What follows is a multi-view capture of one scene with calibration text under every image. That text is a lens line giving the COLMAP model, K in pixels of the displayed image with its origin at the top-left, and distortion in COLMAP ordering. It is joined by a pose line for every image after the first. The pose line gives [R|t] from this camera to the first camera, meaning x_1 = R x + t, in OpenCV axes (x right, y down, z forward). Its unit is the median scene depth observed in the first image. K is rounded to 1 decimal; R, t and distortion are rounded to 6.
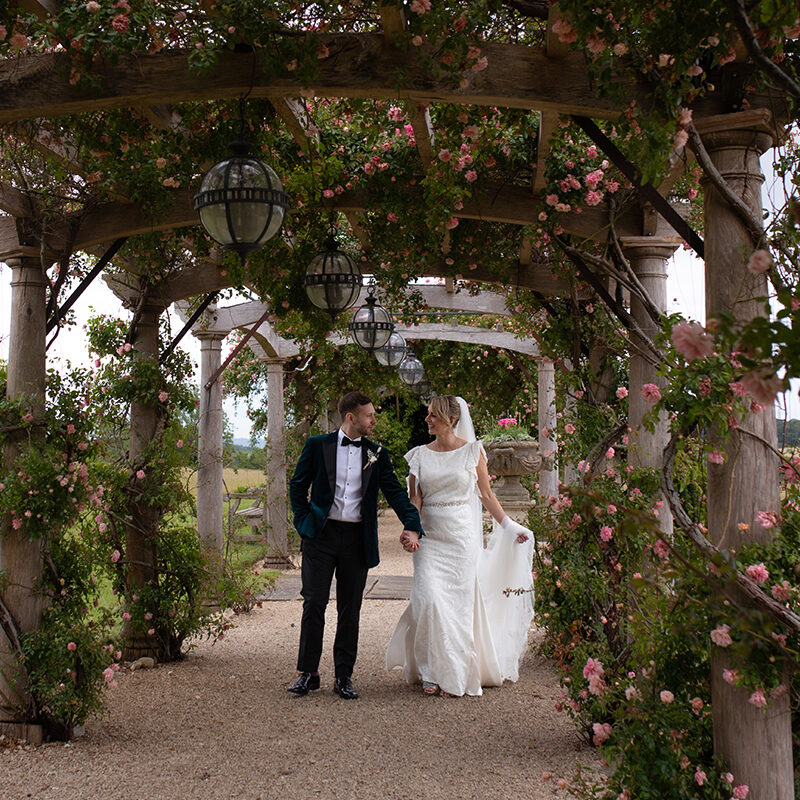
lens RADIAL K [[1232.2, 0, 400.0], [0, 1232.2, 354.6], [0, 0, 1]] dist [-0.047635, 0.012328]
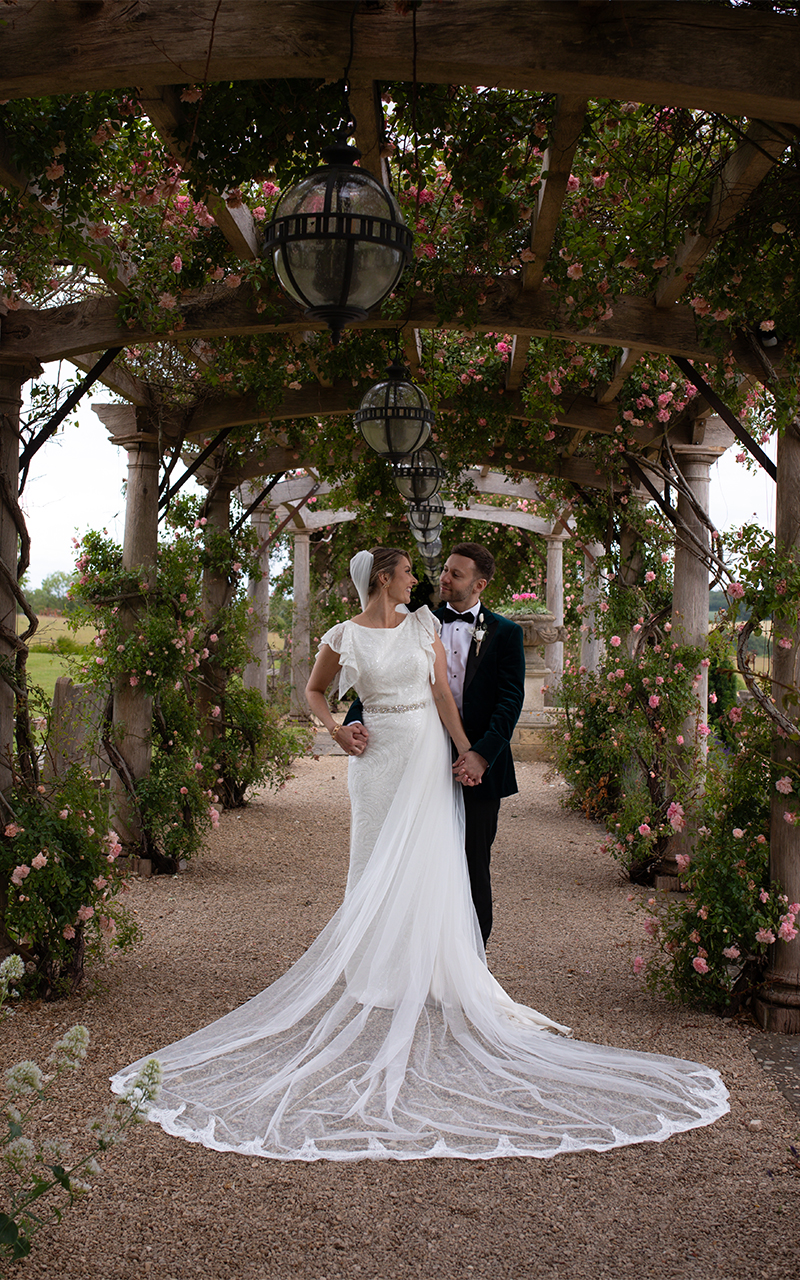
lens RADIAL K [[1286.4, 0, 396.5], [0, 1286.4, 563.8], [0, 0, 1]] dist [-0.042579, 0.022374]
pose [[0.997348, 0.029798, 0.066401, -0.153563], [-0.032586, 0.998615, 0.041313, -0.025505], [-0.065078, -0.043368, 0.996937, -0.182130]]
